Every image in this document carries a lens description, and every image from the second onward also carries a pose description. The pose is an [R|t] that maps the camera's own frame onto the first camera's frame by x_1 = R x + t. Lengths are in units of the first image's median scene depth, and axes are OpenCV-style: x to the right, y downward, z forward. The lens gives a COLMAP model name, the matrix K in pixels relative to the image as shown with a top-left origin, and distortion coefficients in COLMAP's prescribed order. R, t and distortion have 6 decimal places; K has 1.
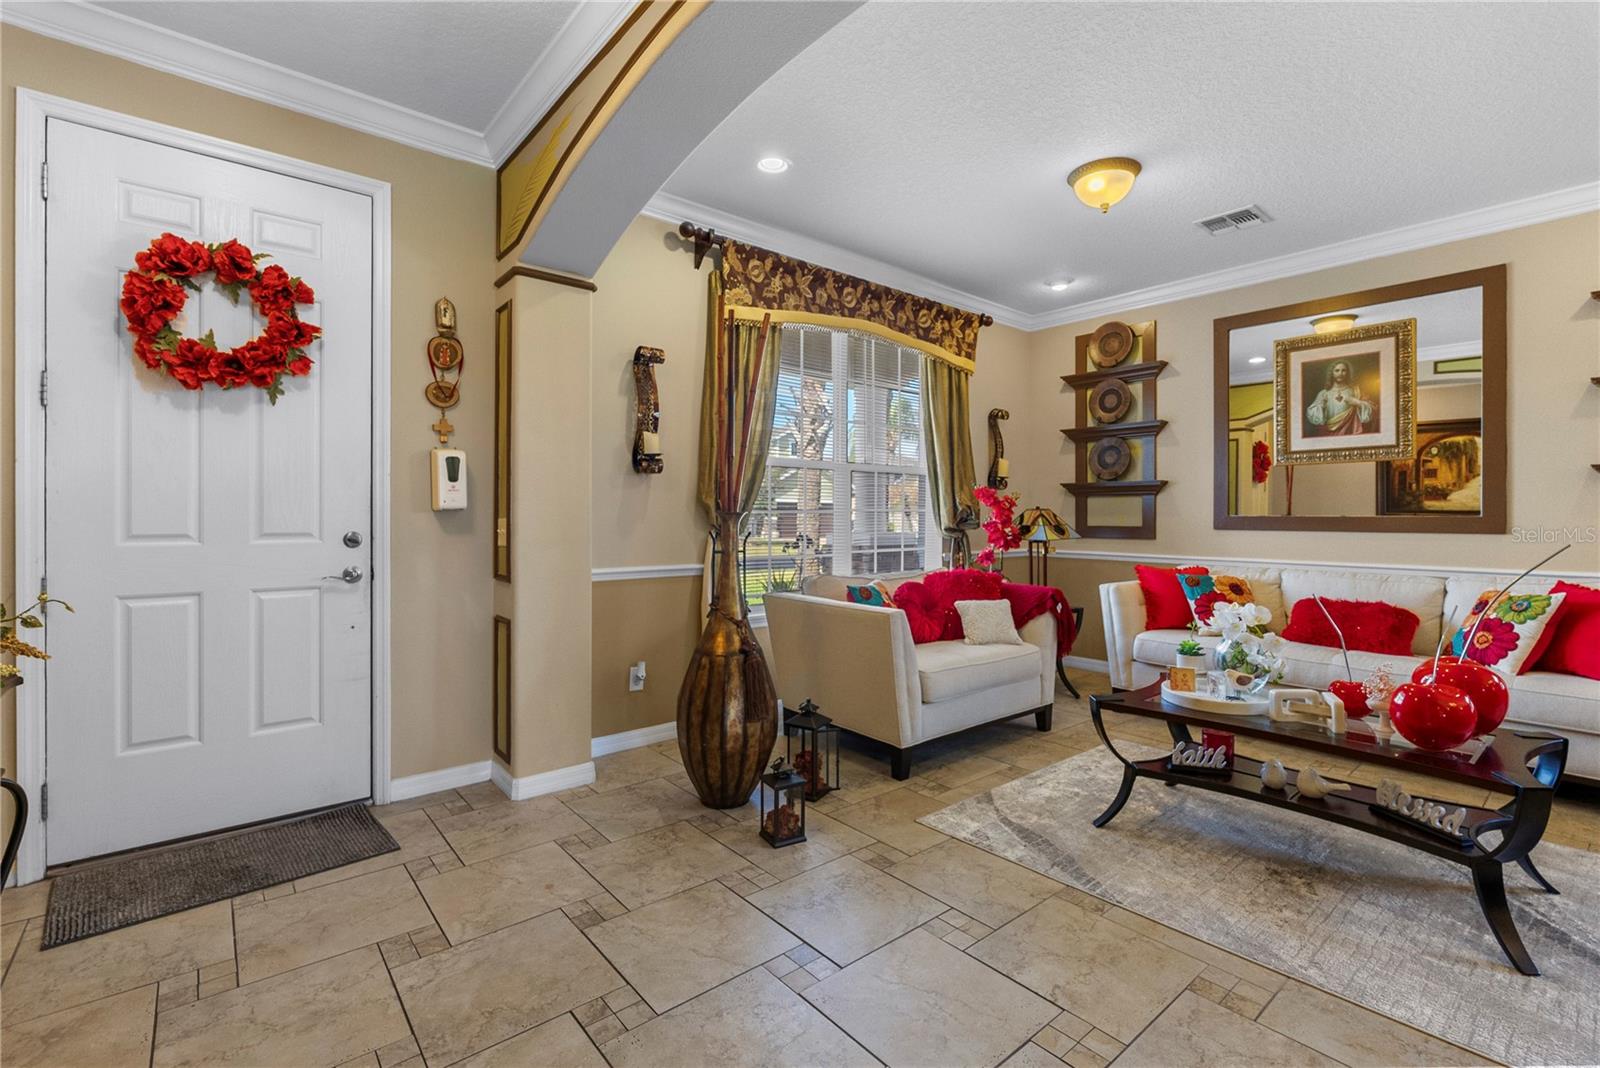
lens RADIAL K [[715.0, 0, 817.8], [0, 715.0, 512.6], [0, 0, 1]] dist [-0.004348, 0.001154]
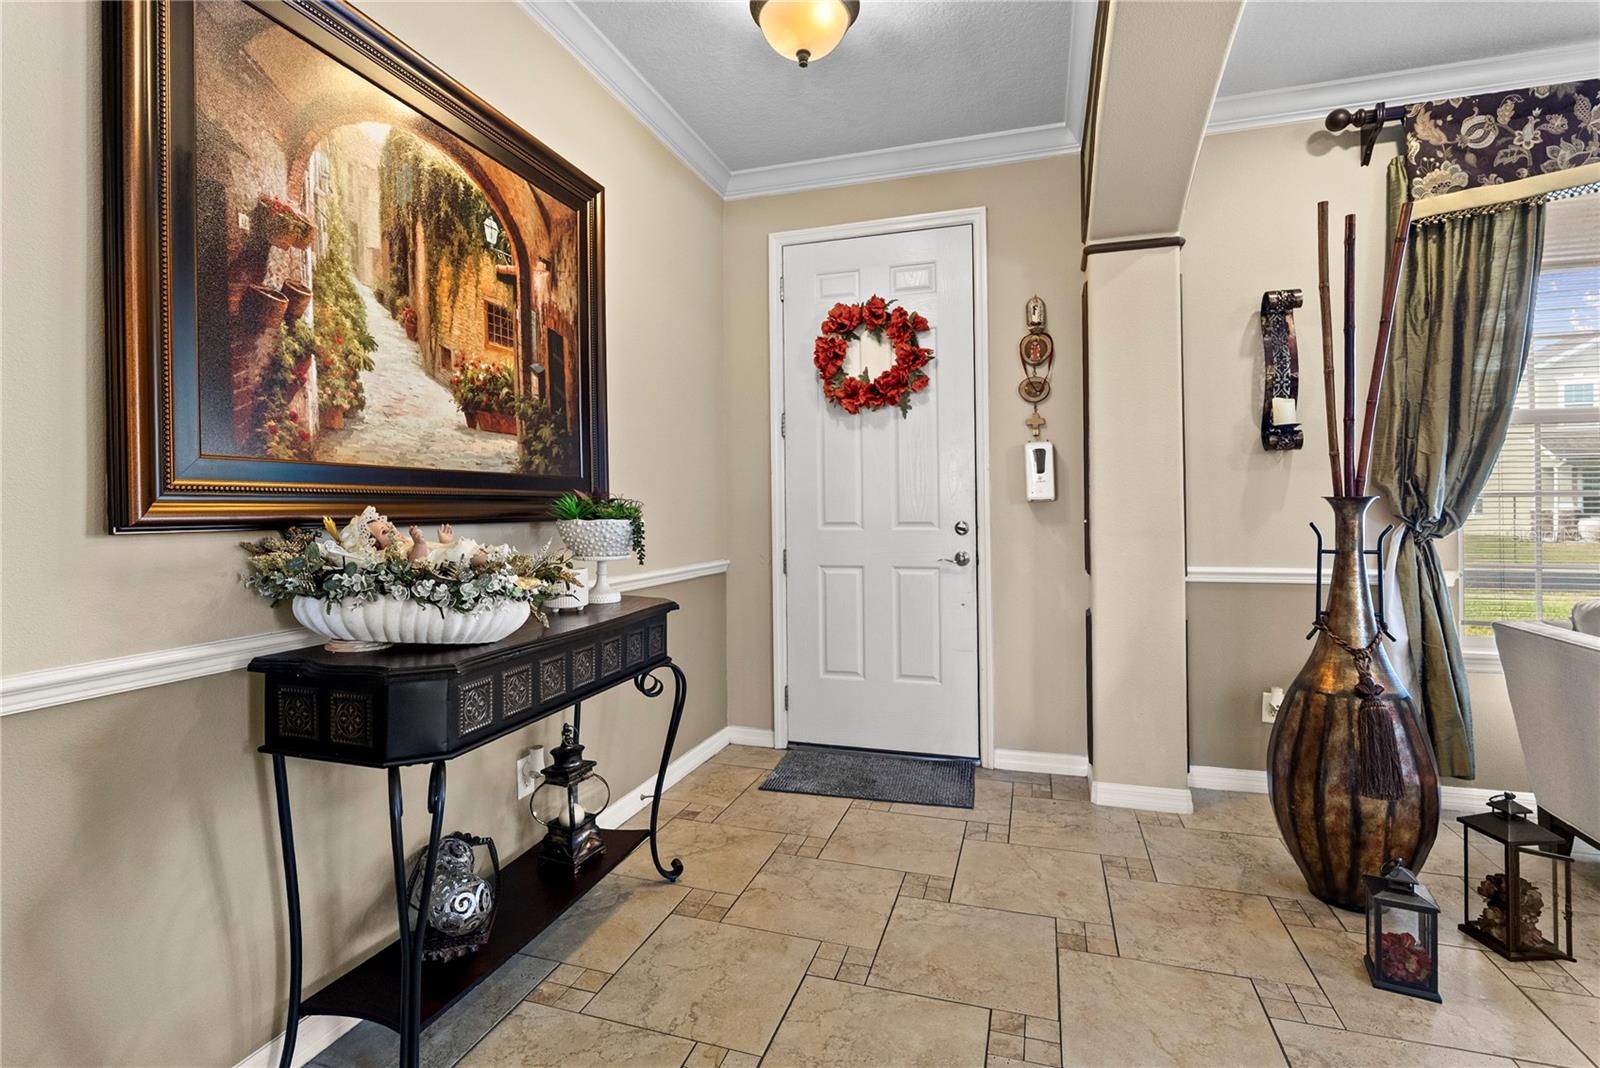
lens RADIAL K [[753.0, 0, 791.1], [0, 753.0, 500.7], [0, 0, 1]] dist [0.000553, -0.000818]
pose [[0.532748, -0.016761, -0.846108, 0.226930], [0.012882, 0.999849, -0.011695, 0.004876], [0.846176, -0.004669, 0.532883, 0.125905]]
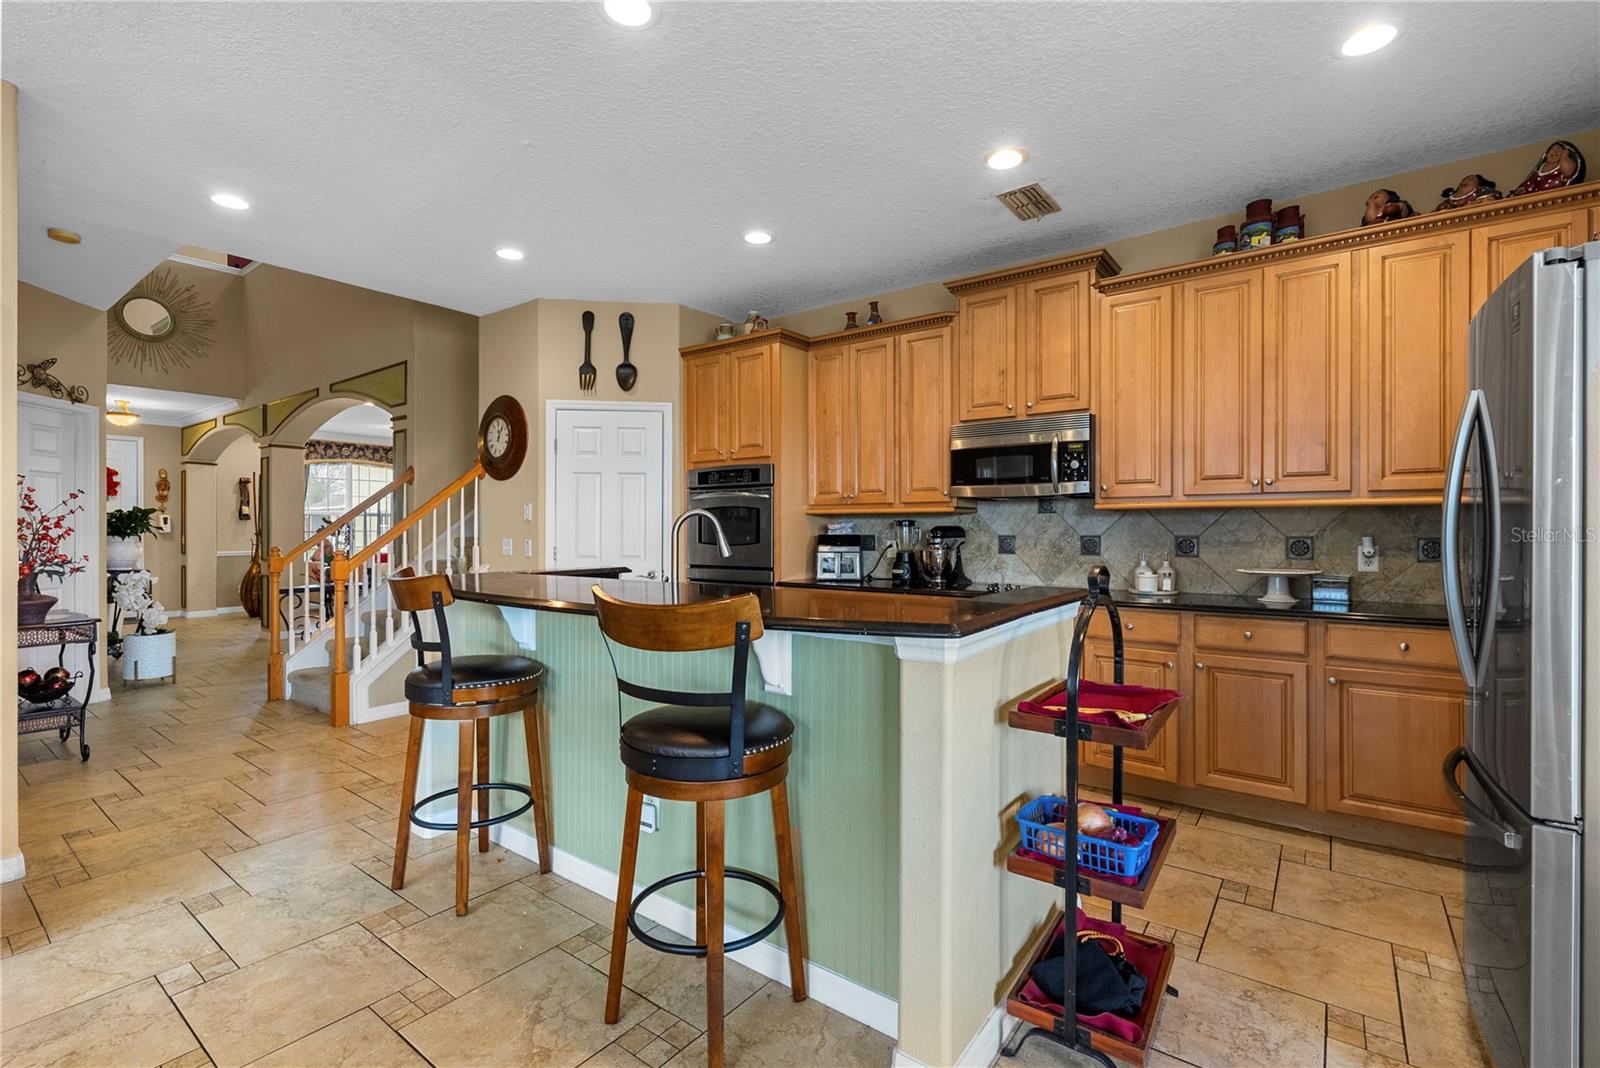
lens RADIAL K [[715.0, 0, 806.5], [0, 715.0, 531.6], [0, 0, 1]] dist [-0.004348, 0.001154]
pose [[0.973791, -0.001378, 0.227440, 1.765607], [-0.000199, 0.999976, 0.006910, -0.036768], [-0.227444, -0.006774, 0.973768, -3.135985]]
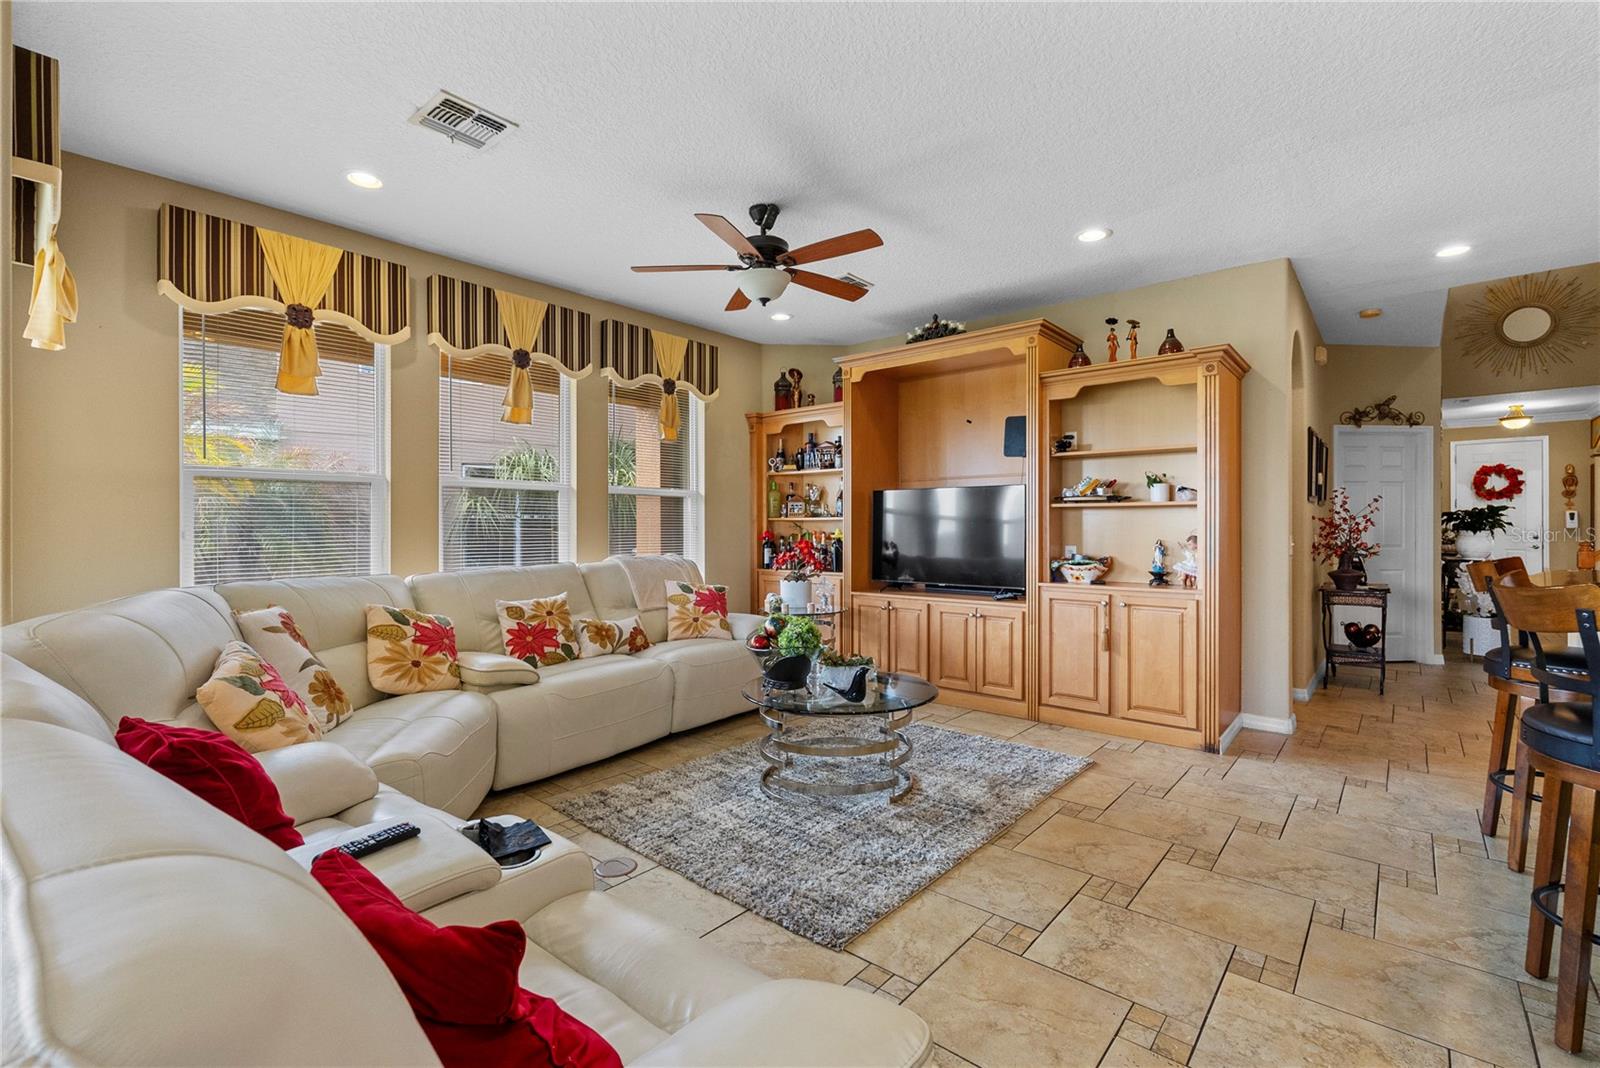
lens RADIAL K [[715.0, 0, 792.5], [0, 715.0, 530.0], [0, 0, 1]] dist [-0.004348, 0.001154]
pose [[0.154019, -0.002121, -0.988066, 2.351124], [0.009114, 0.999958, -0.000726, -0.030126], [0.988026, -0.008894, 0.154032, -3.301765]]
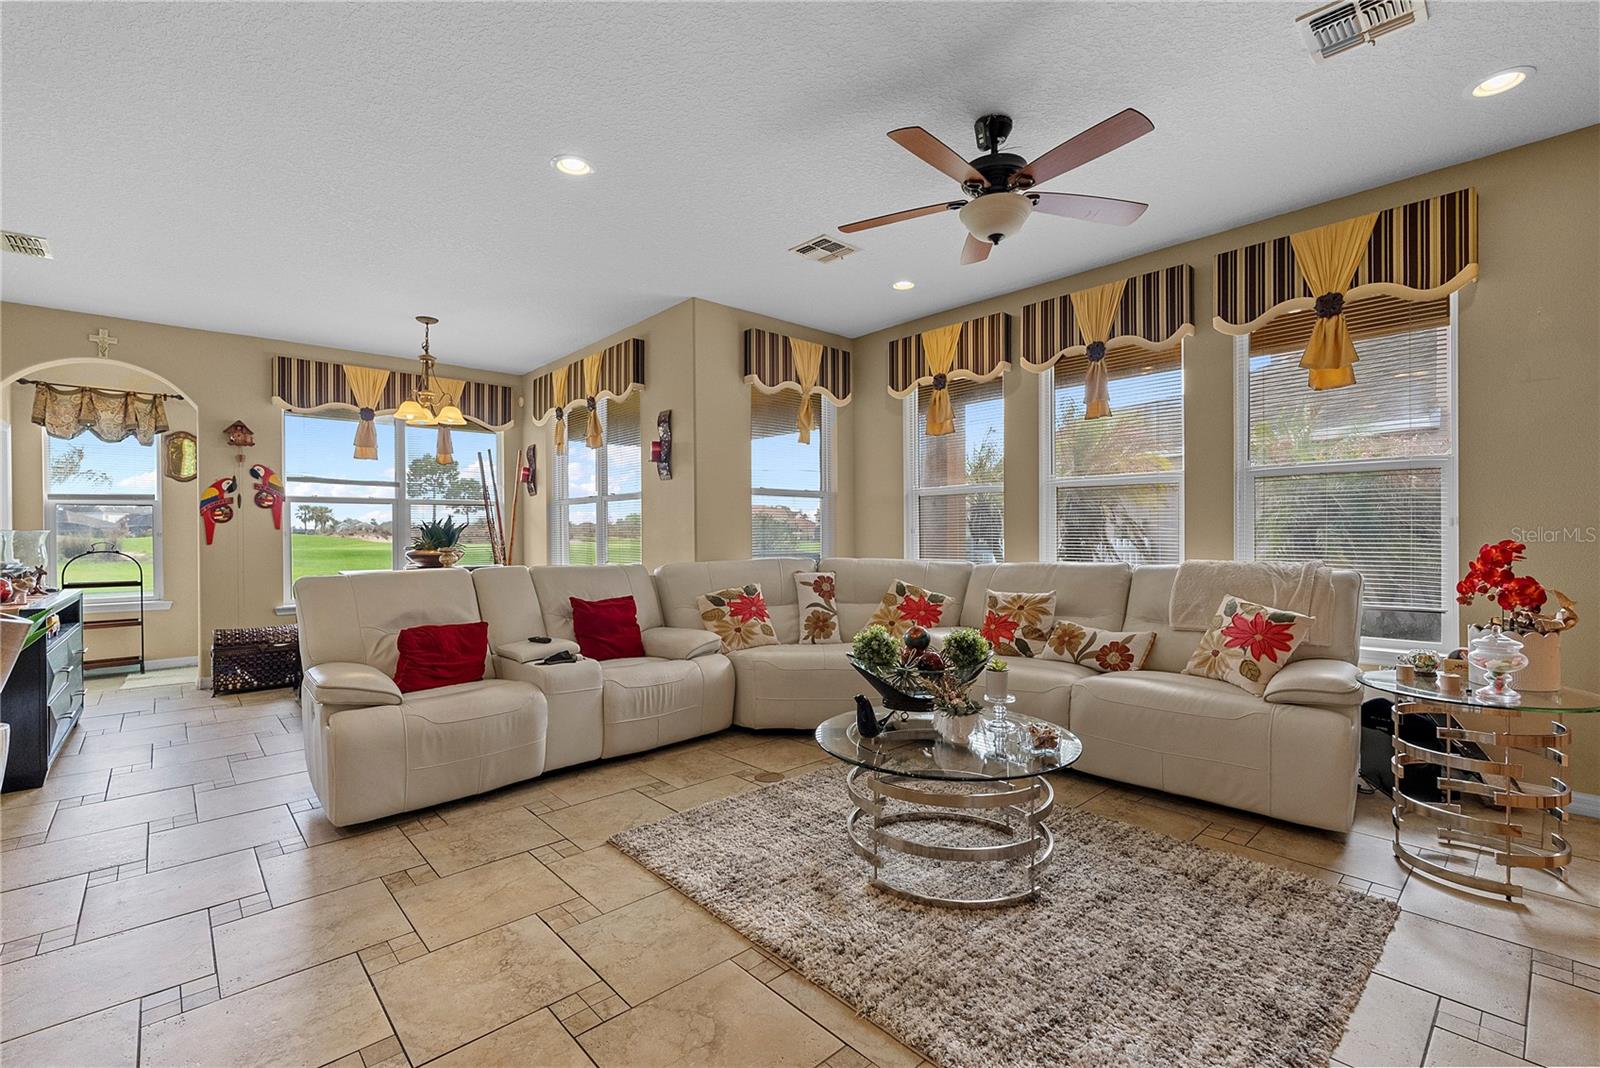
lens RADIAL K [[715.0, 0, 808.6], [0, 715.0, 532.5], [0, 0, 1]] dist [-0.004348, 0.001154]
pose [[-0.999312, 0.006198, -0.036558, 1.319670], [0.006420, 0.999962, -0.005981, -0.017206], [0.036519, -0.006212, -0.999314, -2.063535]]
